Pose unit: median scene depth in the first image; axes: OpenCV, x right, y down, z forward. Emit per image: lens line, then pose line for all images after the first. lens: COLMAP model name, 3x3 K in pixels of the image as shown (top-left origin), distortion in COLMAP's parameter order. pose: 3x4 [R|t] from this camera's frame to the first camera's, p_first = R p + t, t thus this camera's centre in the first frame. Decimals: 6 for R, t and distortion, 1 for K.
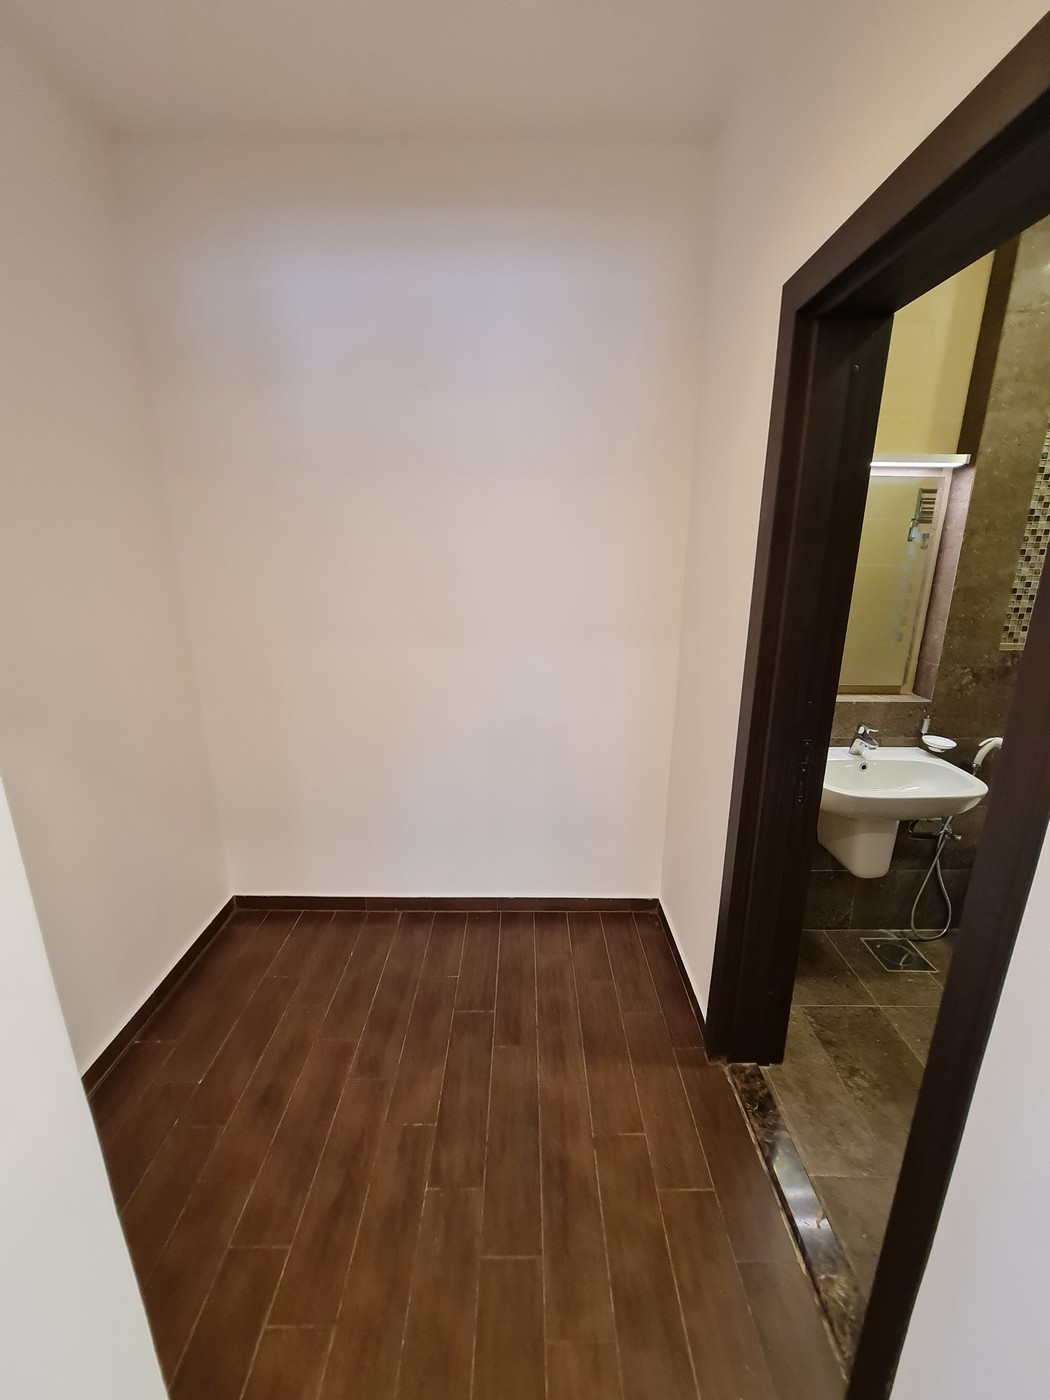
lens RADIAL K [[577.4, 0, 527.8], [0, 577.4, 710.2], [0, 0, 1]] dist [-0.002094, -0.000145]
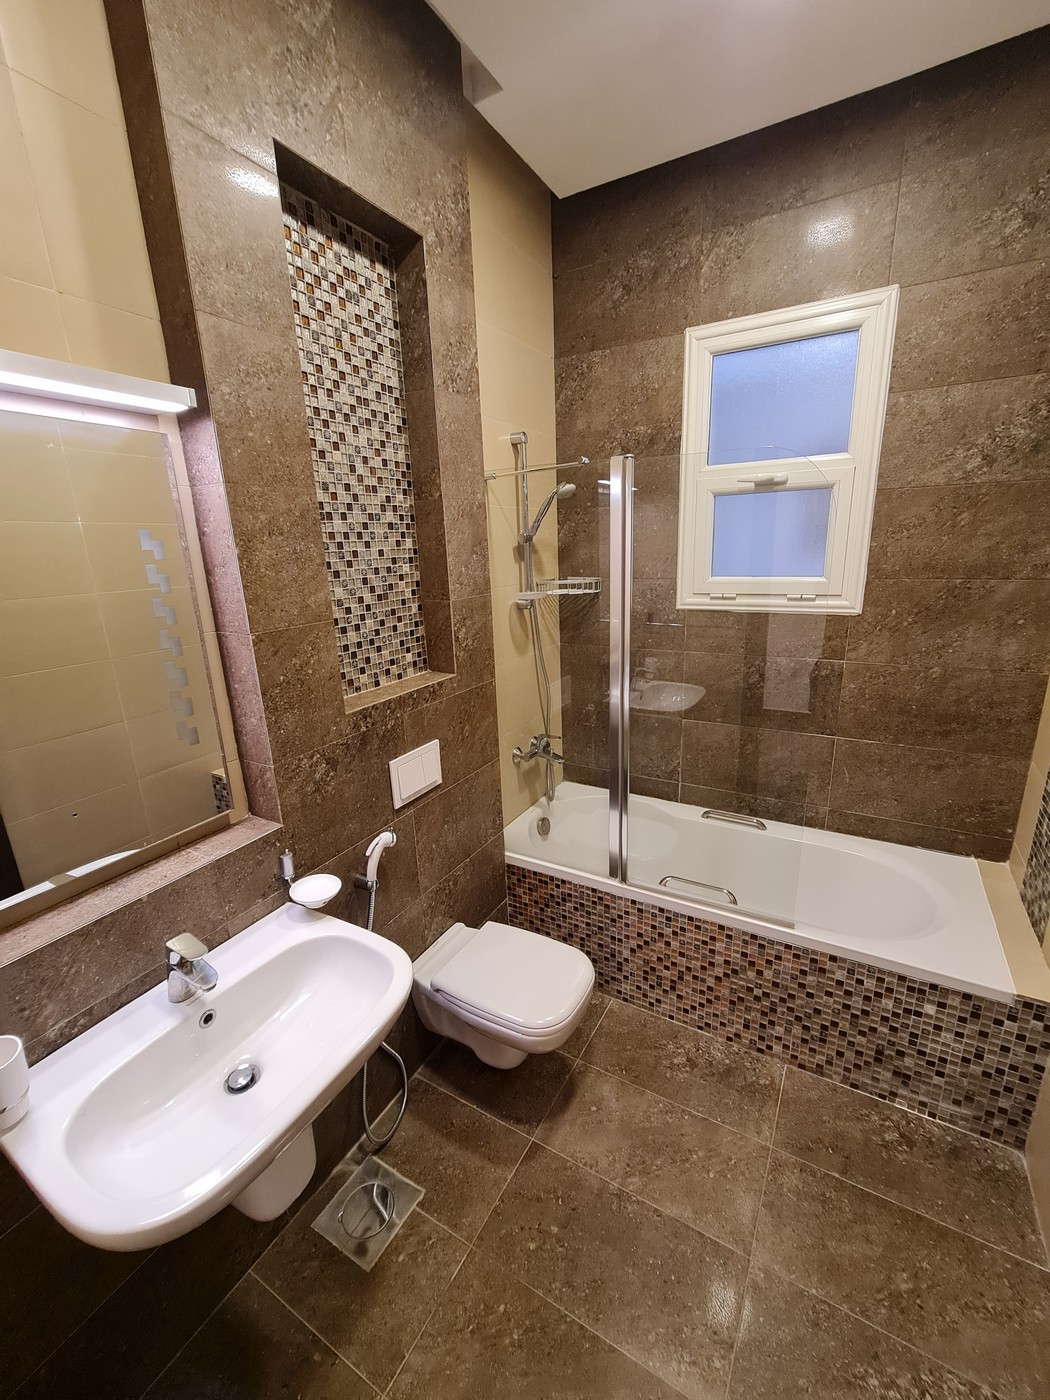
lens RADIAL K [[577.4, 0, 531.6], [0, 577.4, 700.4], [0, 0, 1]] dist [-0.002094, -0.000145]
pose [[0.498913, -0.249023, 0.830104, 0.381011], [0.270236, 0.954775, 0.124004, -0.144281], [-0.823443, 0.162457, 0.543645, 0.466199]]
